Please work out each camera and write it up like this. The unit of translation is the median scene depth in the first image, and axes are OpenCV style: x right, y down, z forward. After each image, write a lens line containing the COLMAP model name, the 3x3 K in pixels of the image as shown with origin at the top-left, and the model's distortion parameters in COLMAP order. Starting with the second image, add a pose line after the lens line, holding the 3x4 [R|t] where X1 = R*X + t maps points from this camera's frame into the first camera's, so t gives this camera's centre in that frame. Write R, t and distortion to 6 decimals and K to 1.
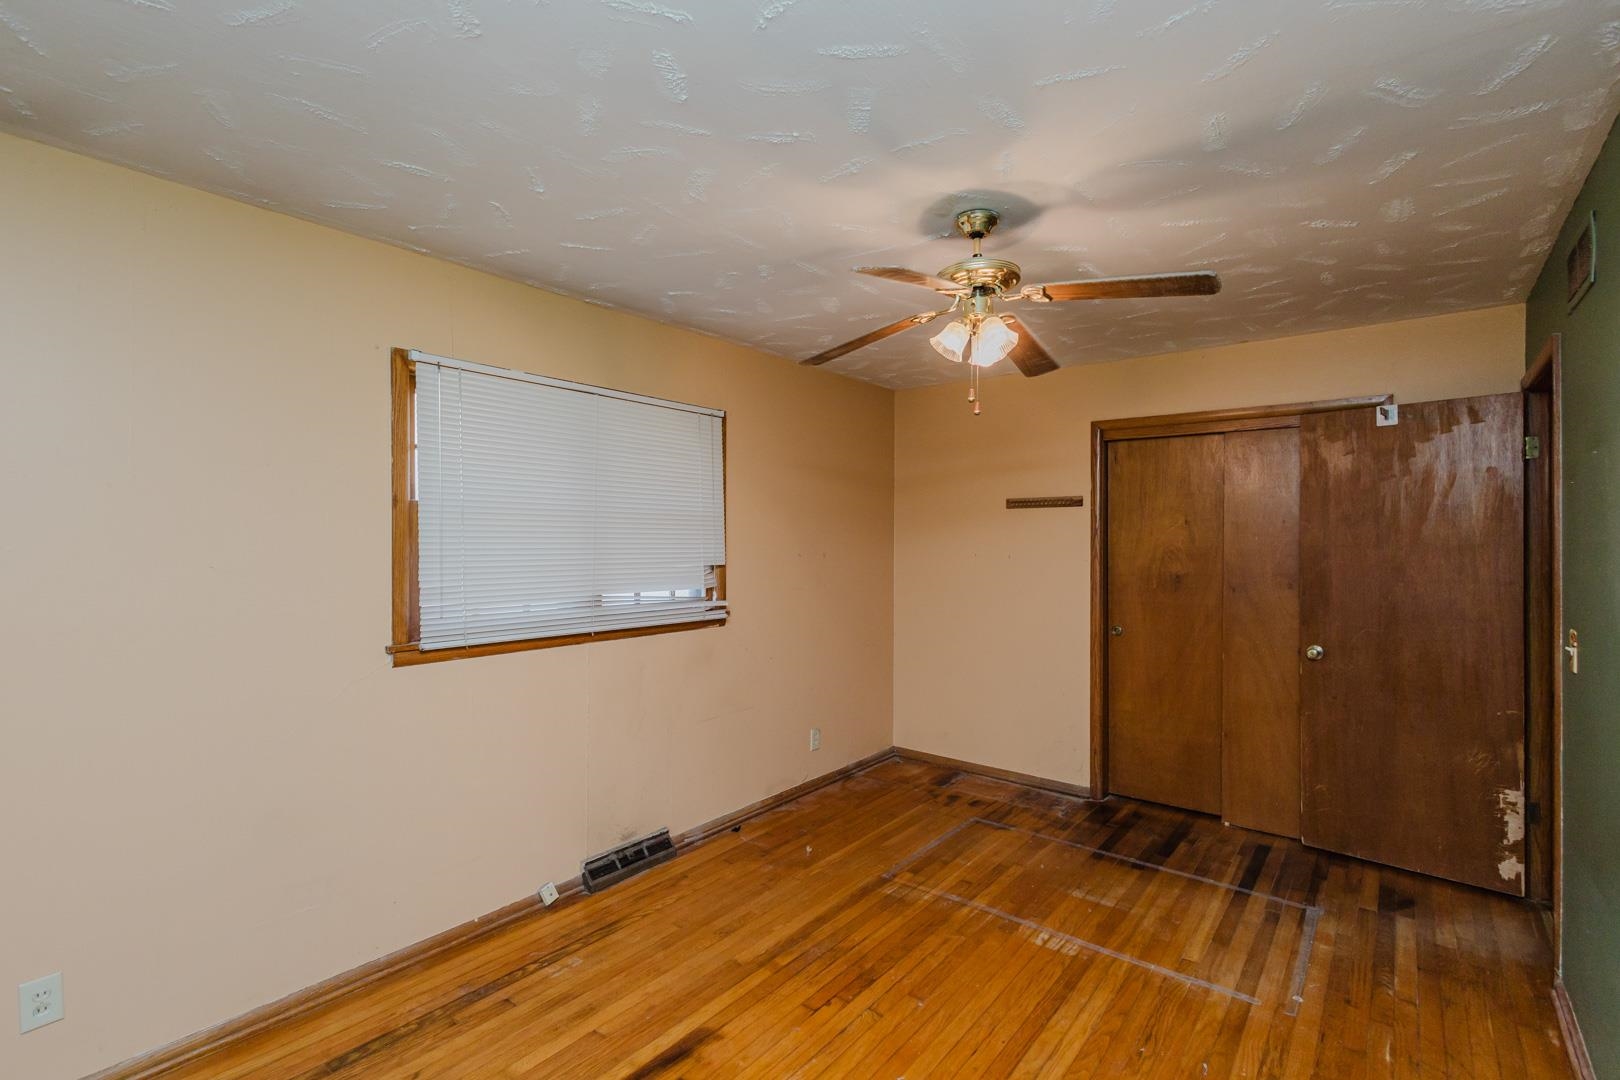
lens RADIAL K [[745.3, 0, 811.5], [0, 745.3, 546.6], [0, 0, 1]] dist [0.014788, -0.000201]
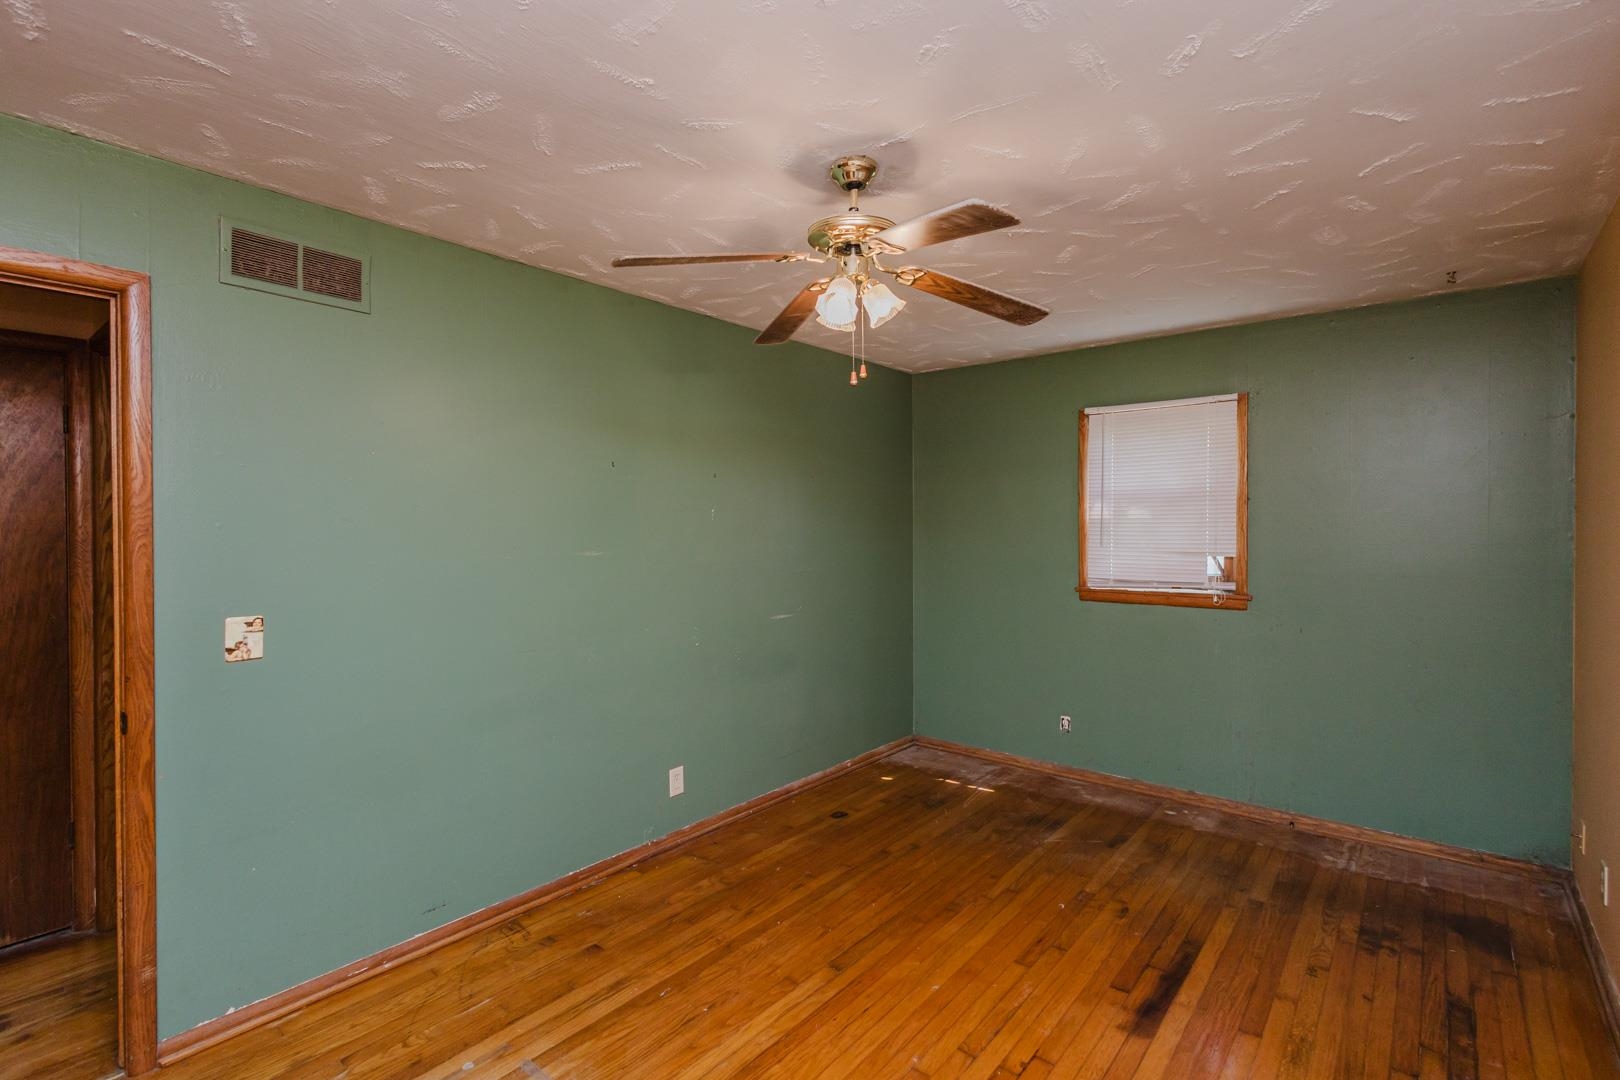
lens RADIAL K [[750.1, 0, 802.8], [0, 750.1, 539.1], [0, 0, 1]] dist [0.021918, -0.009867]
pose [[-0.999571, -0.000443, 0.029287, 0.178329], [0.000277, 0.999697, 0.024599, -0.009252], [-0.029289, 0.024597, -0.999268, 1.327122]]
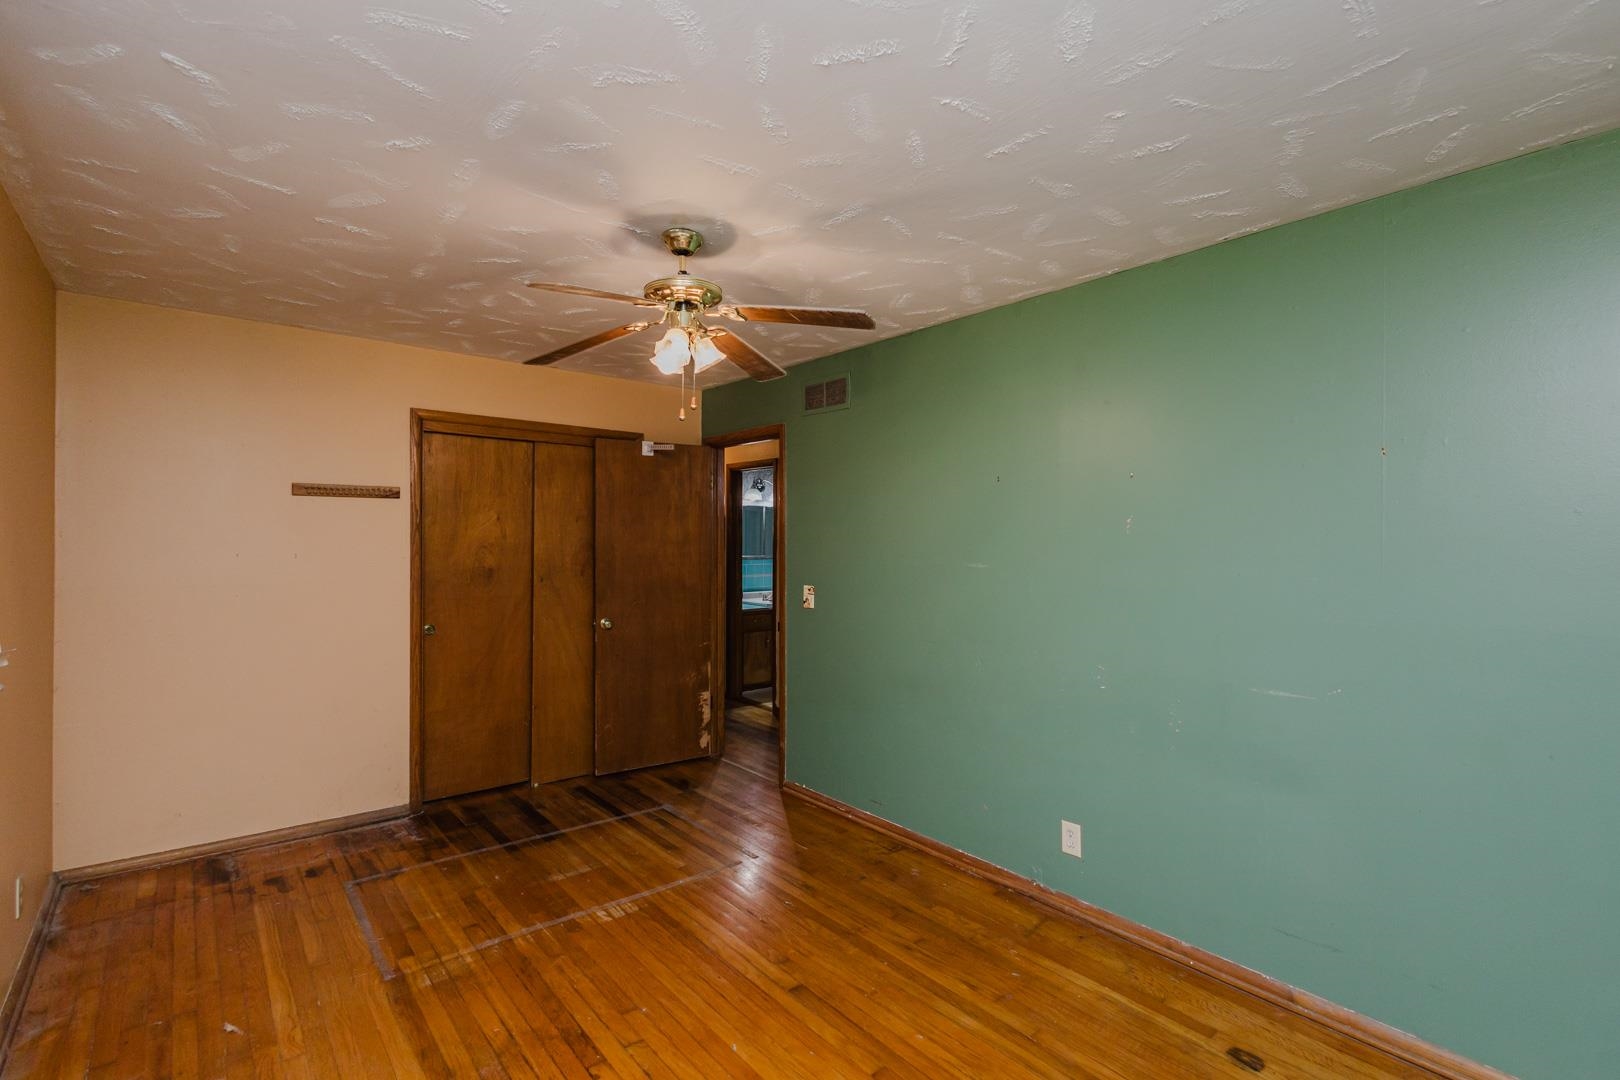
lens RADIAL K [[741.9, 0, 810.0], [0, 741.9, 540.0], [0, 0, 1]] dist [0.001141, -0.000703]
pose [[0.206935, -0.001300, 0.978354, -0.540908], [0.003131, 0.999995, 0.000666, -0.003004], [-0.978350, 0.002925, 0.206938, 0.416374]]
